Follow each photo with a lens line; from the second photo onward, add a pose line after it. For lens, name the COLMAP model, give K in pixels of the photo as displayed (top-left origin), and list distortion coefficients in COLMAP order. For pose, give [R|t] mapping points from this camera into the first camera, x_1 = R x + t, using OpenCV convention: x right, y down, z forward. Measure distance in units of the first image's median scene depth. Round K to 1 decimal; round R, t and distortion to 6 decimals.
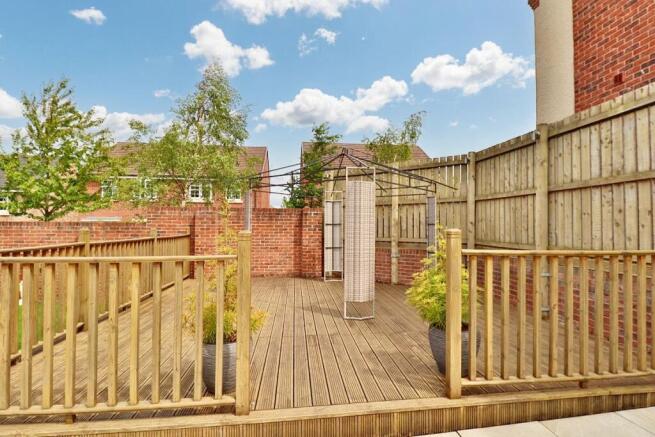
lens RADIAL K [[356.5, 0, 343.8], [0, 356.5, 221.8], [0, 0, 1]] dist [-0.001417, -0.001672]
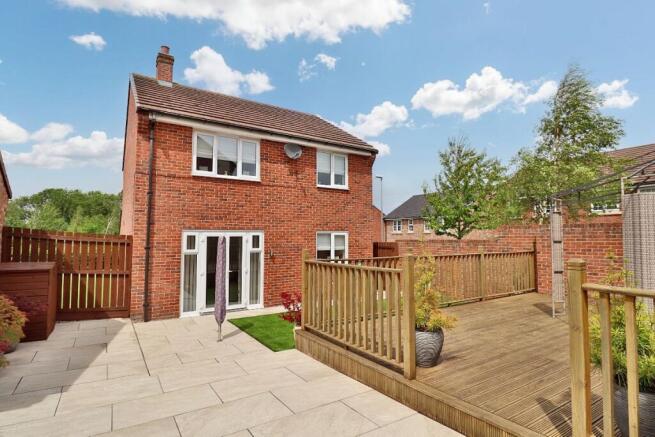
lens RADIAL K [[346.4, 0, 342.8], [0, 346.4, 218.9], [0, 0, 1]] dist [0.000939, 0.000029]
pose [[0.448487, -0.057680, -0.891926, 0.243291], [0.020479, 0.998317, -0.054262, -0.016109], [0.893555, 0.006070, 0.448914, 0.023303]]
